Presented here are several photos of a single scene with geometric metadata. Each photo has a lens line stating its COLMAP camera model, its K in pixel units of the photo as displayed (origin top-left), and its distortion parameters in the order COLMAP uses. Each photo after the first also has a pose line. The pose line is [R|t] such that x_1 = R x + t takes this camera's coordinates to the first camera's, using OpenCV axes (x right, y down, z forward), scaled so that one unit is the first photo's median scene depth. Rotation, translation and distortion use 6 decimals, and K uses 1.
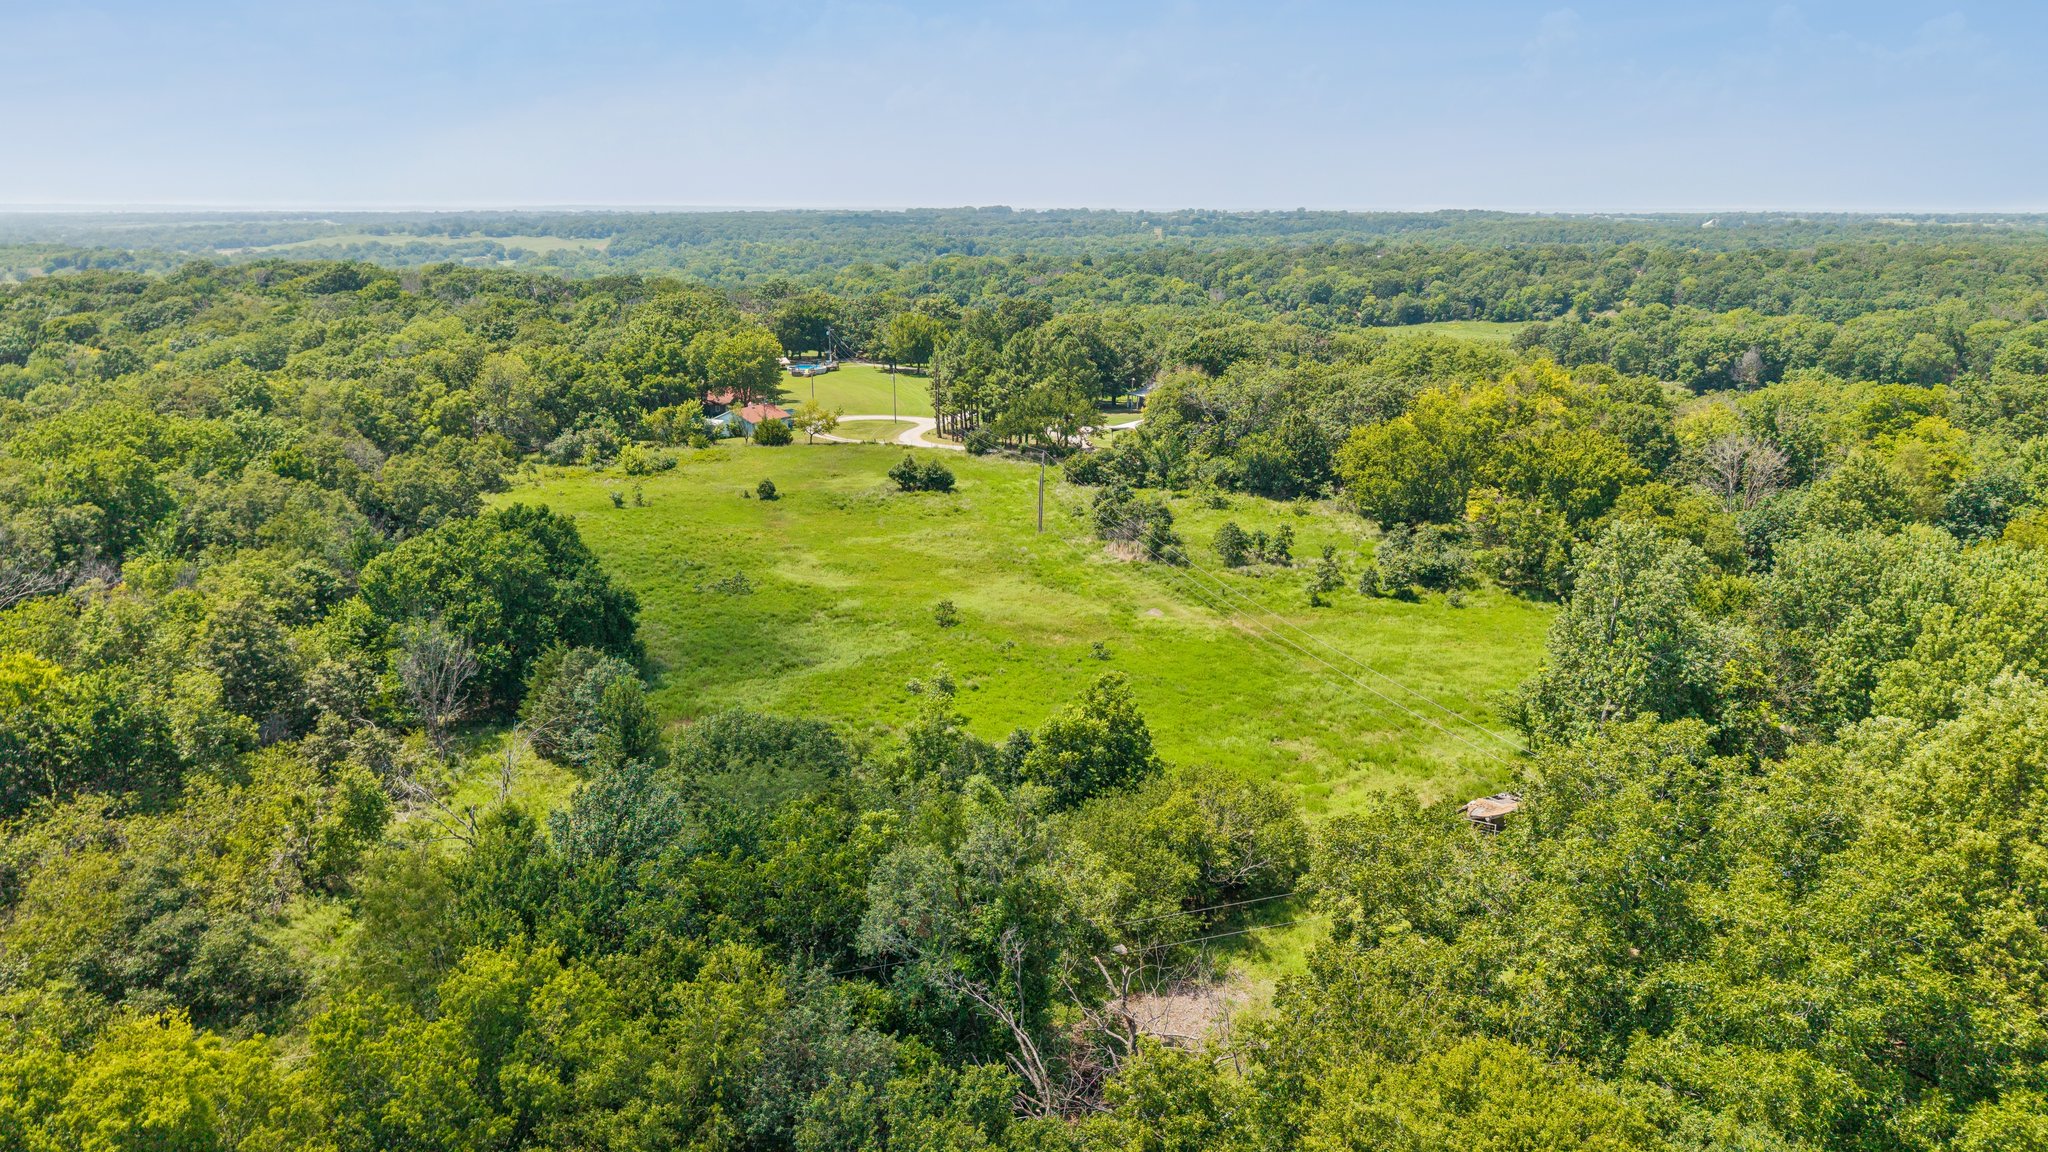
lens RADIAL K [[1329.1, 0, 1024.6], [0, 1329.1, 571.5], [0, 0, 1]] dist [-0.012032, -0.036141]
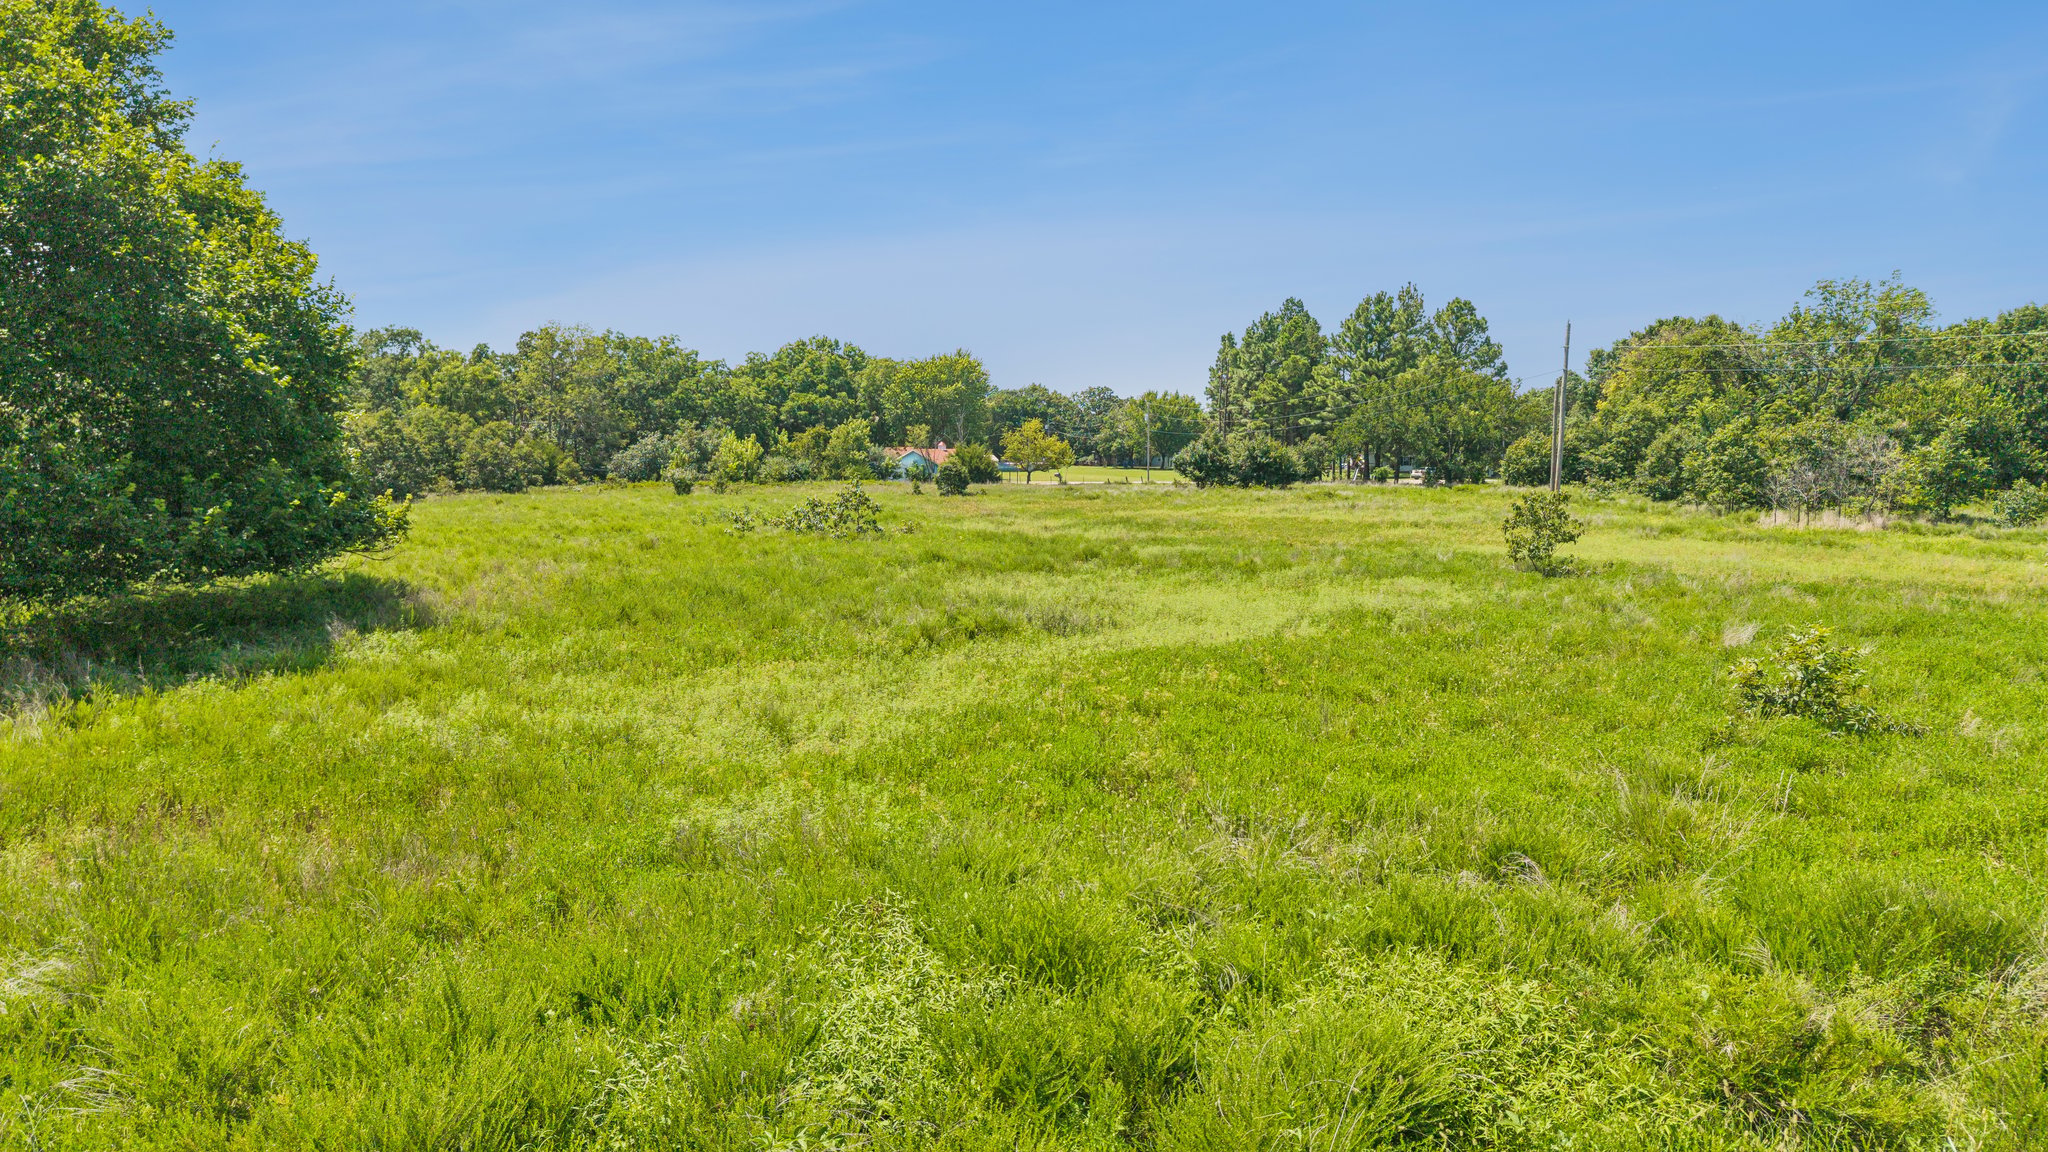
lens RADIAL K [[1329.1, 0, 1021.3], [0, 1329.1, 575.4], [0, 0, 1]] dist [-0.012032, -0.036141]
pose [[0.988221, 0.010958, -0.152643, -0.068921], [-0.033123, 0.989106, -0.143433, 0.042808], [0.149409, 0.146799, 0.977817, 0.393998]]
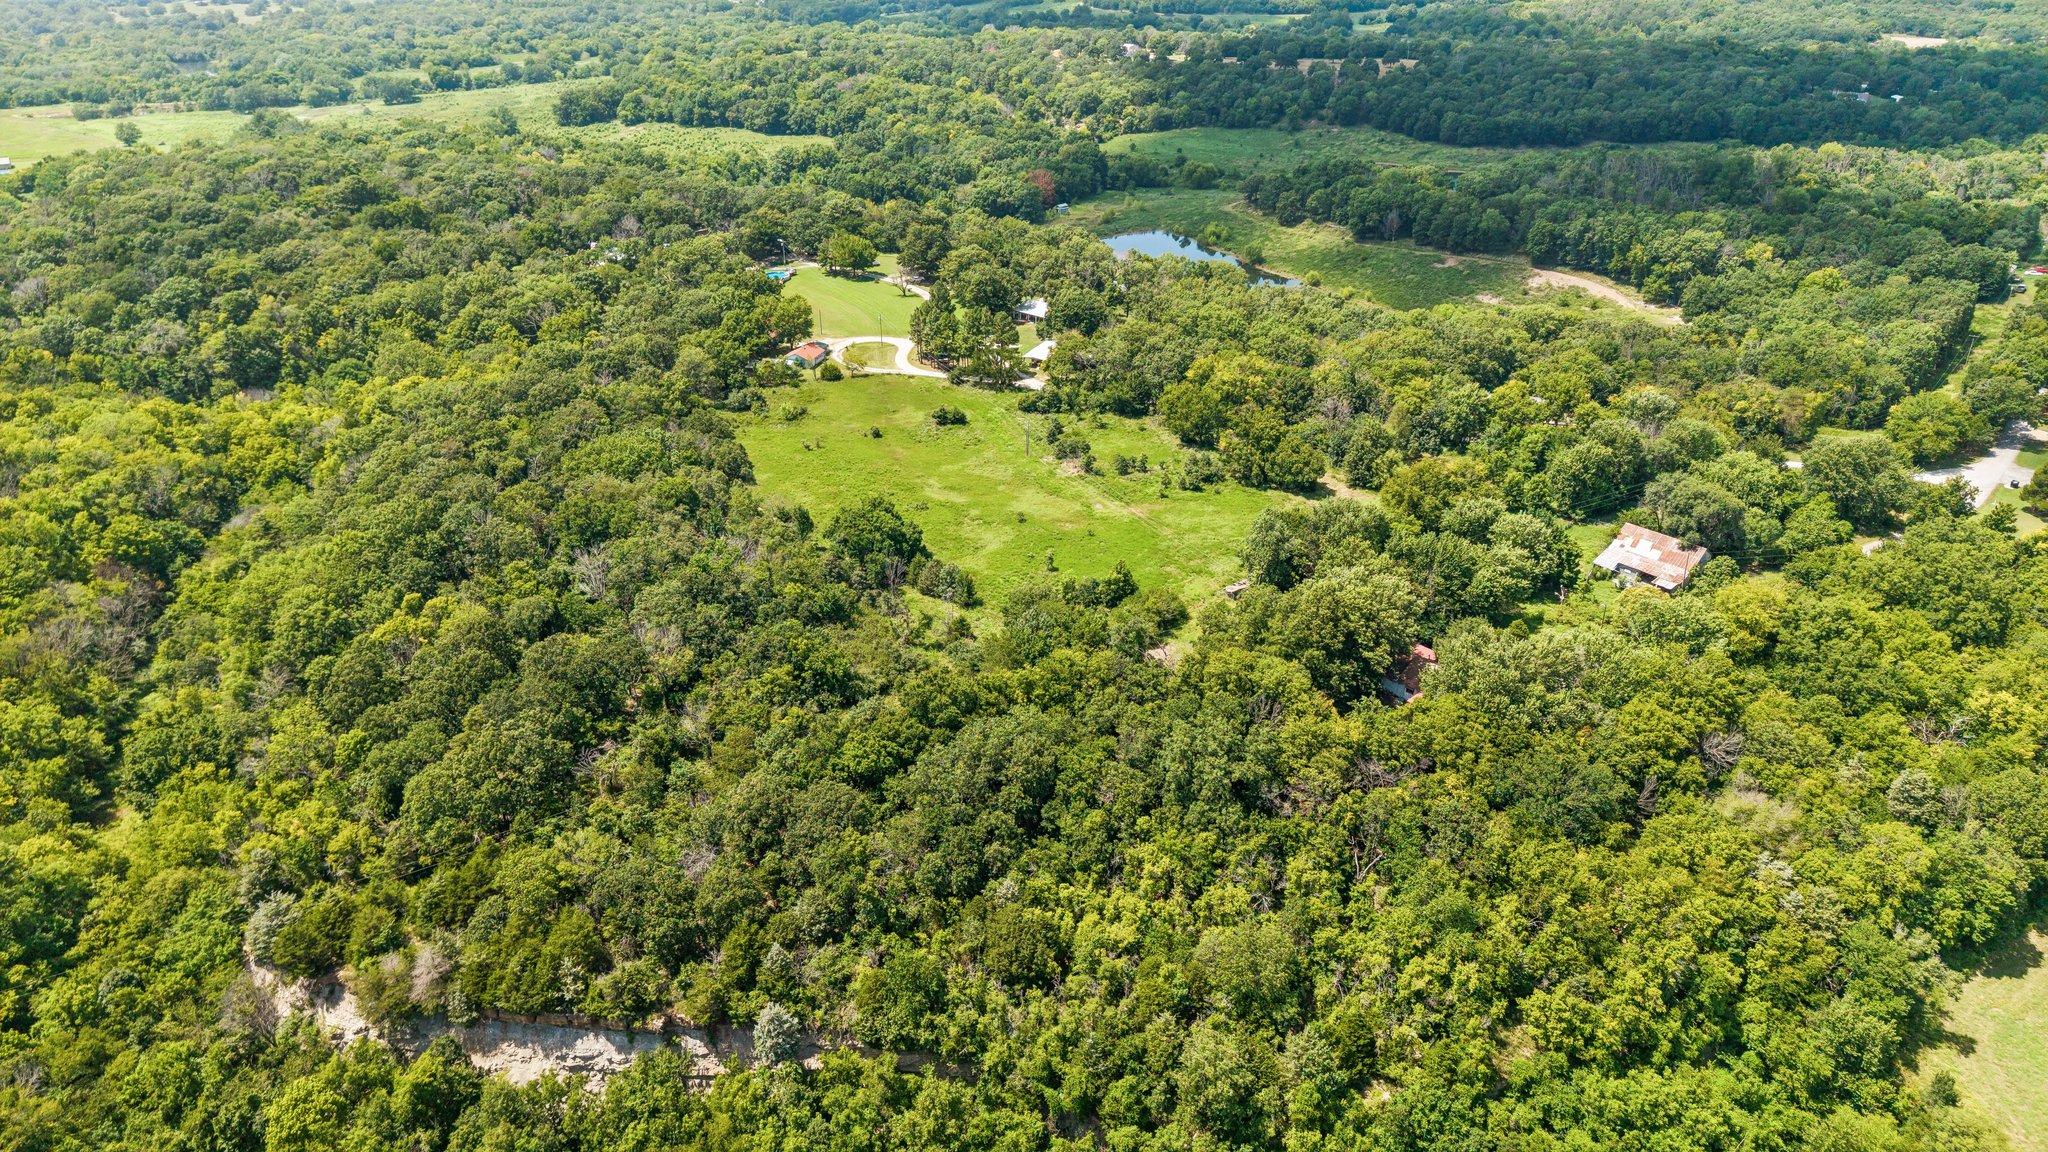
lens RADIAL K [[1329.1, 0, 1022.1], [0, 1329.1, 580.8], [0, 0, 1]] dist [-0.012032, -0.036141]
pose [[0.980584, -0.096078, 0.170950, -0.273966], [0.053418, 0.969658, 0.238559, -0.246900], [-0.188683, -0.224795, 0.955963, -0.777268]]
